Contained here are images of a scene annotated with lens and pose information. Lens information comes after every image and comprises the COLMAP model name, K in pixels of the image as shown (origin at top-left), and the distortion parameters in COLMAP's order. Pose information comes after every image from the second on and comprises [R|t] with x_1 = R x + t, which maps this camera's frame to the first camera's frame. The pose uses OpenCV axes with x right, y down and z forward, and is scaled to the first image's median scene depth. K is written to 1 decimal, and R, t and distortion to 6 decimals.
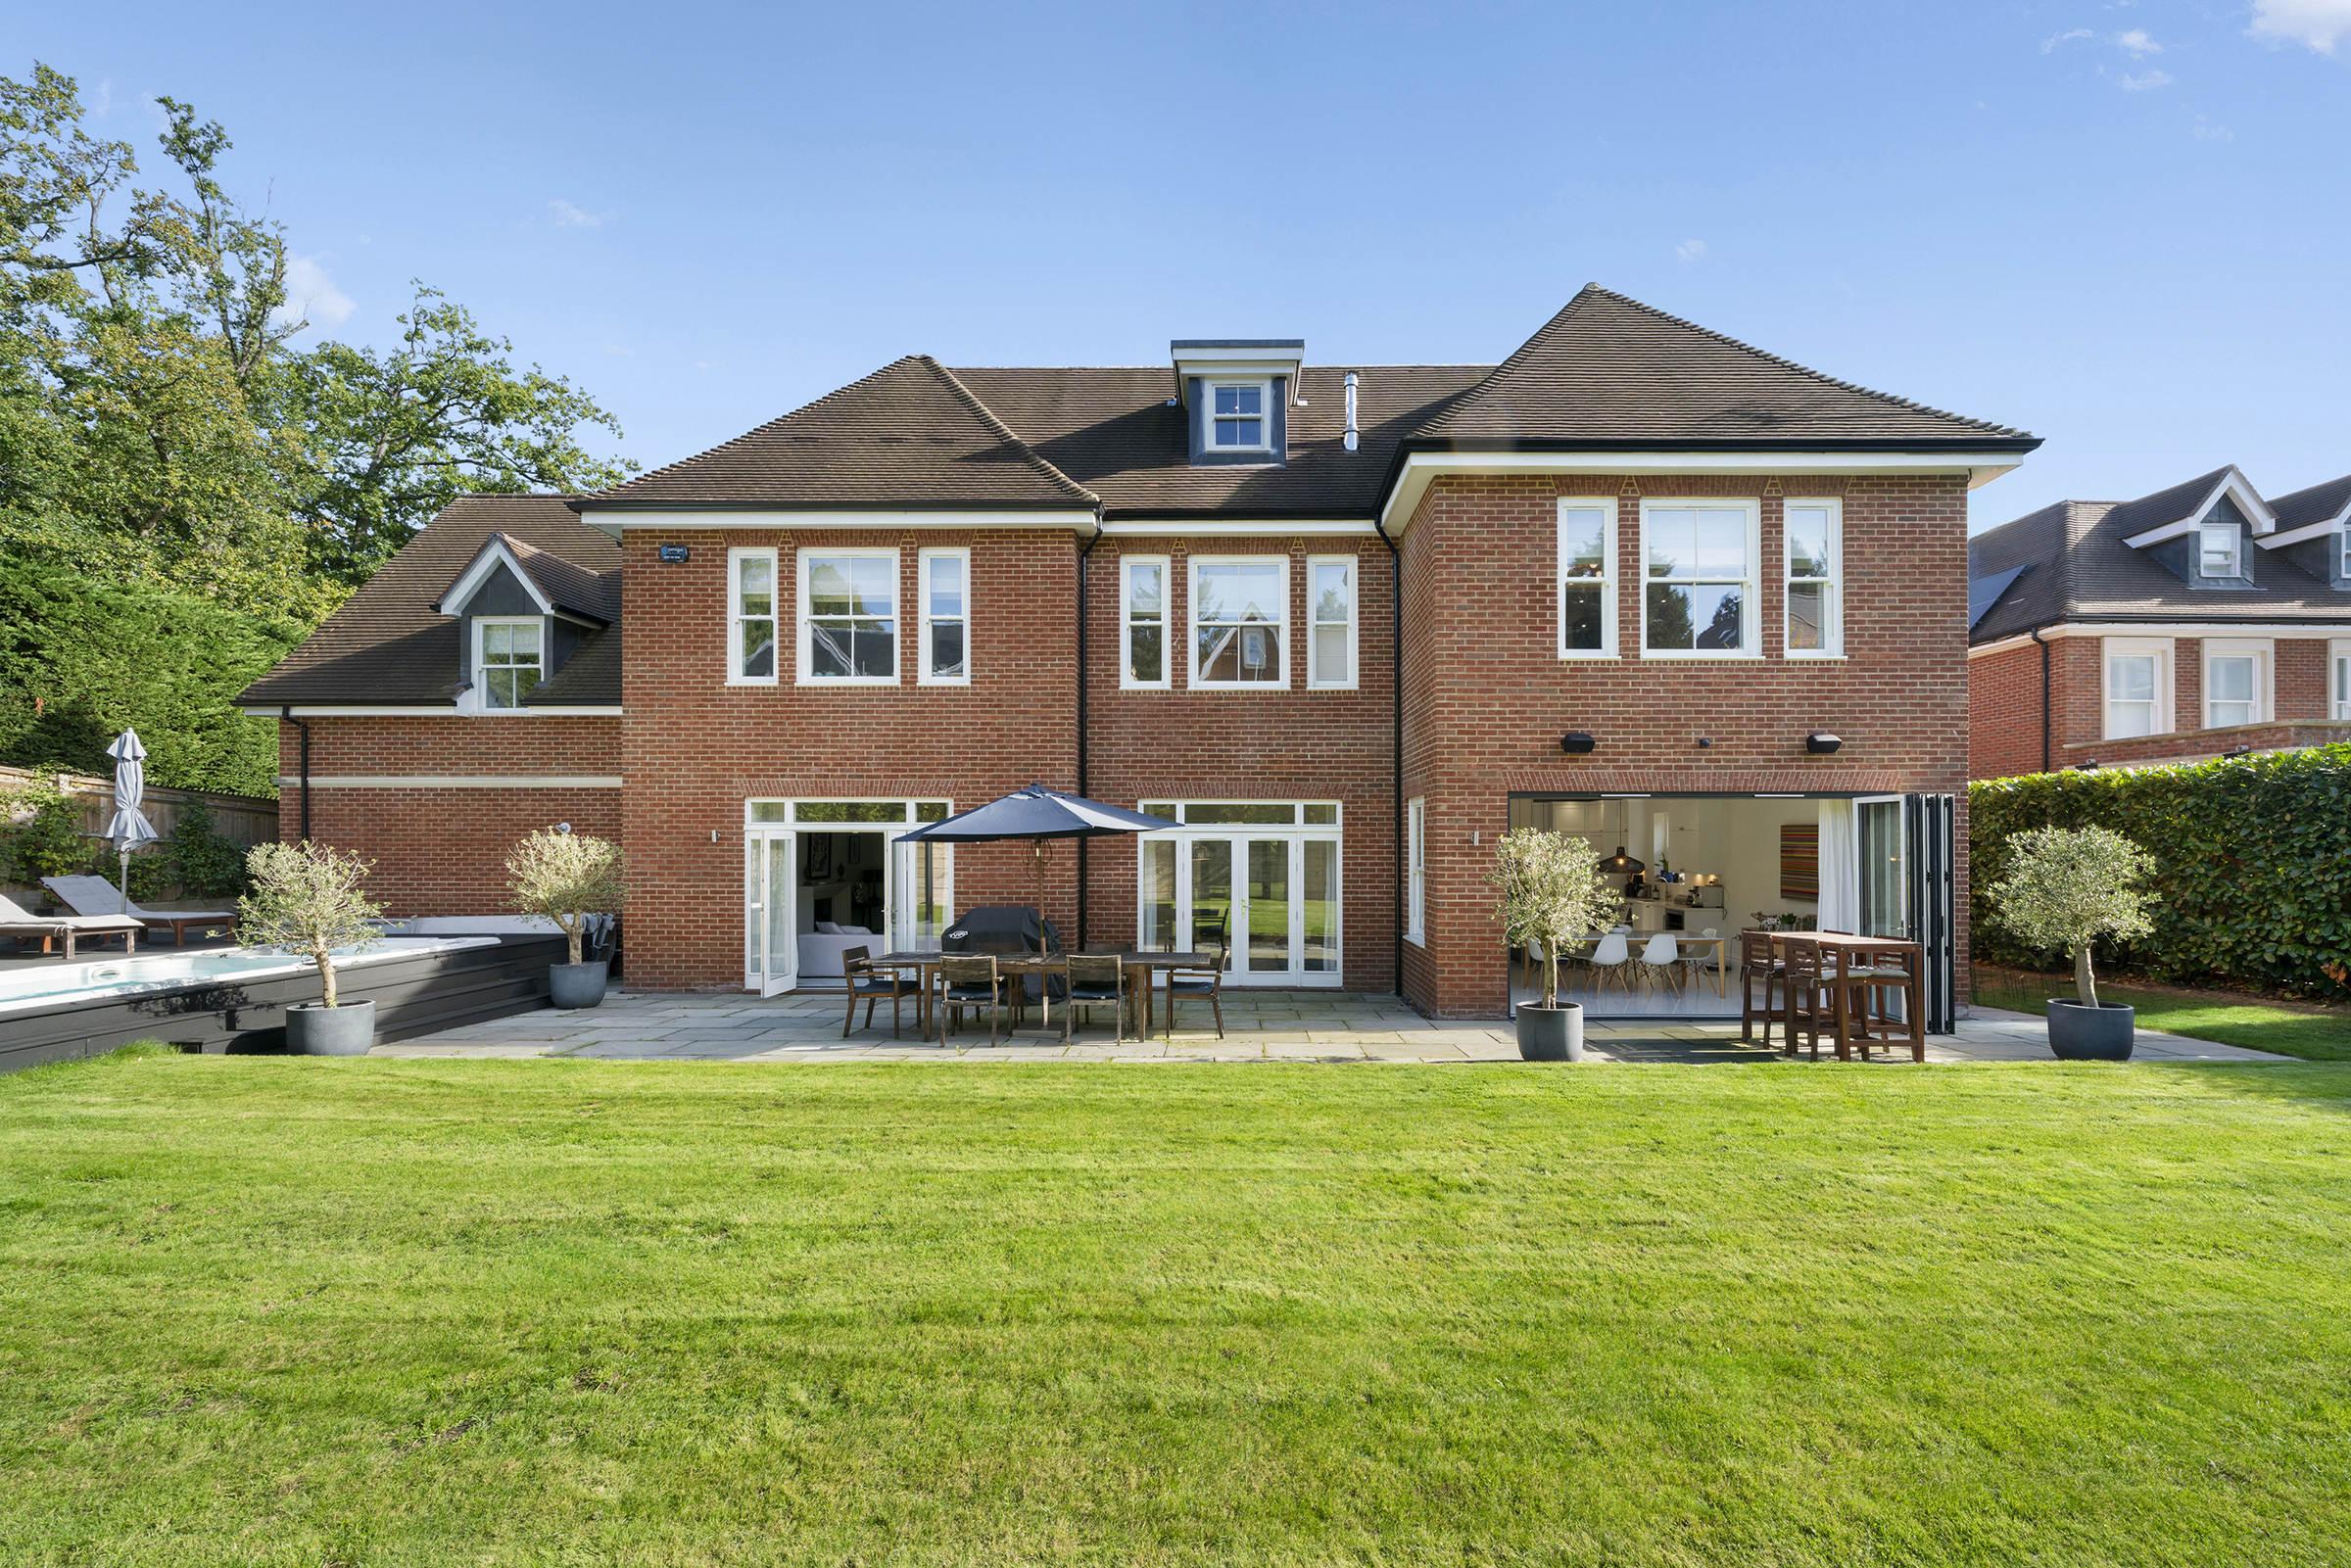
lens RADIAL K [[881.3, 0, 1202.1], [0, 881.3, 839.6], [0, 0, 1]] dist [-0.002788, -0.000171]
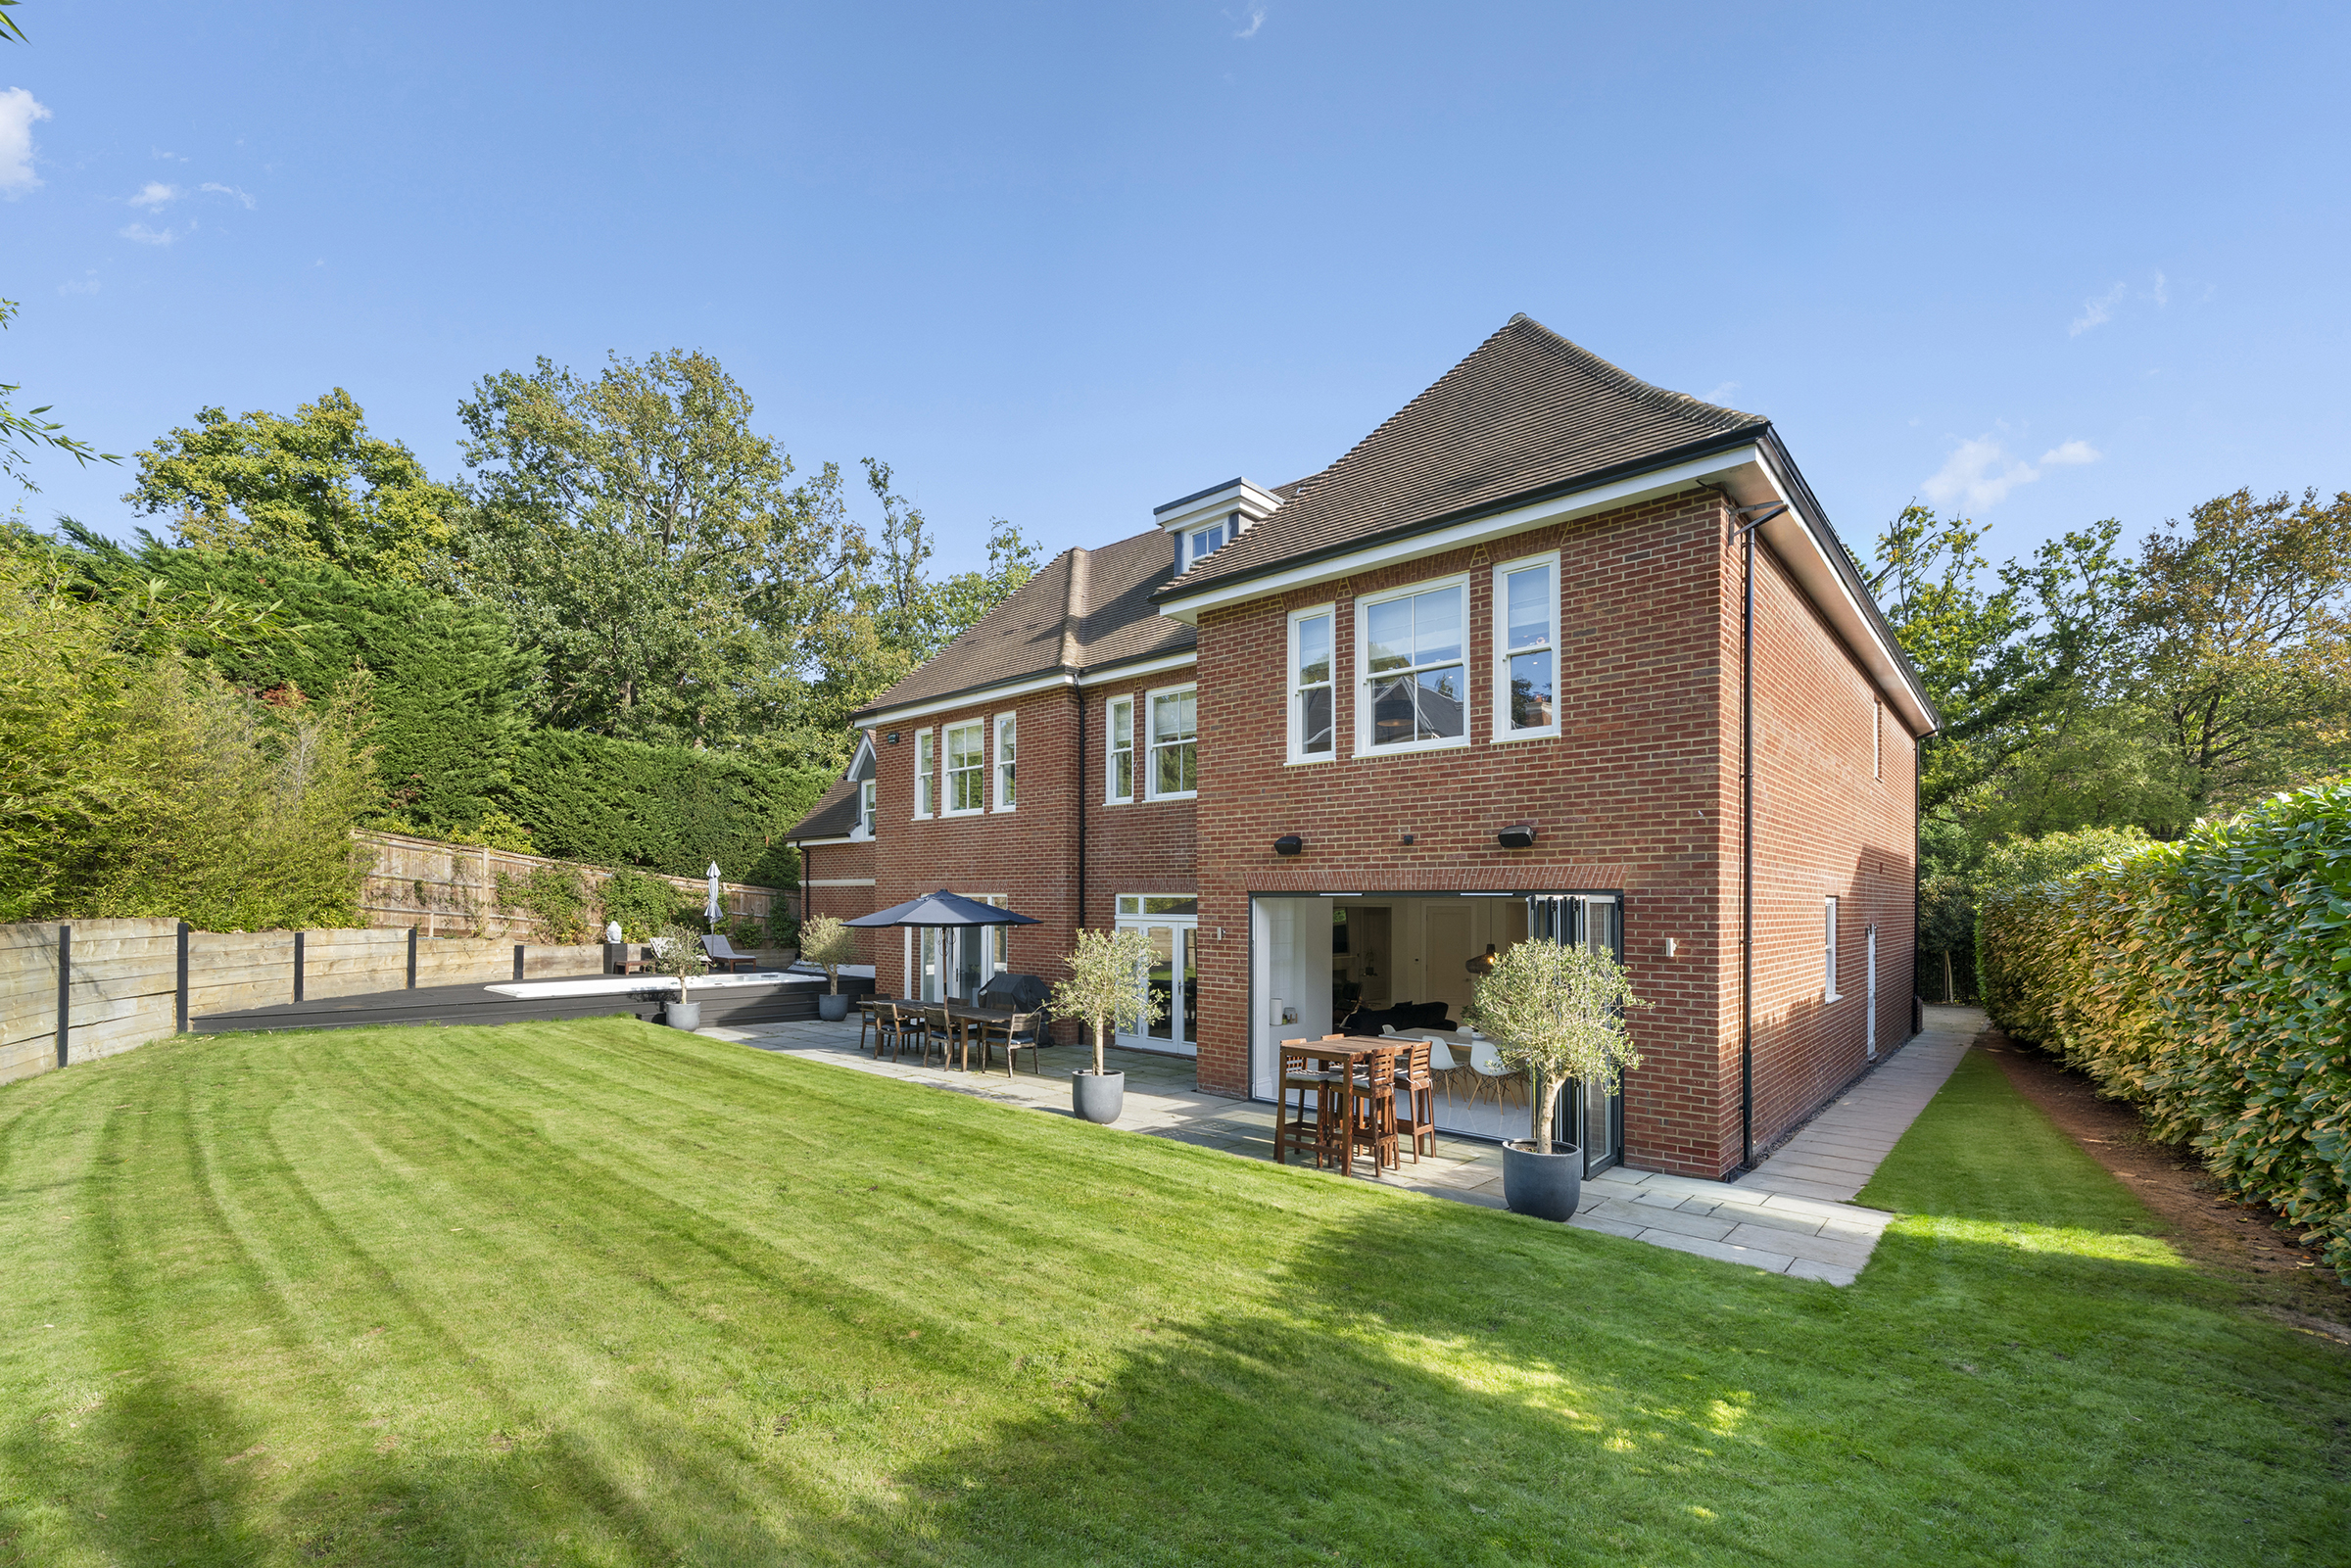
lens RADIAL K [[986.7, 0, 1182.3], [0, 986.7, 895.8], [0, 0, 1]] dist [0.000132, 0.000020]
pose [[0.748597, -0.001476, -0.663023, 0.903227], [-0.003996, 0.999969, -0.006738, -0.033750], [0.663013, 0.007694, 0.748569, 0.028642]]
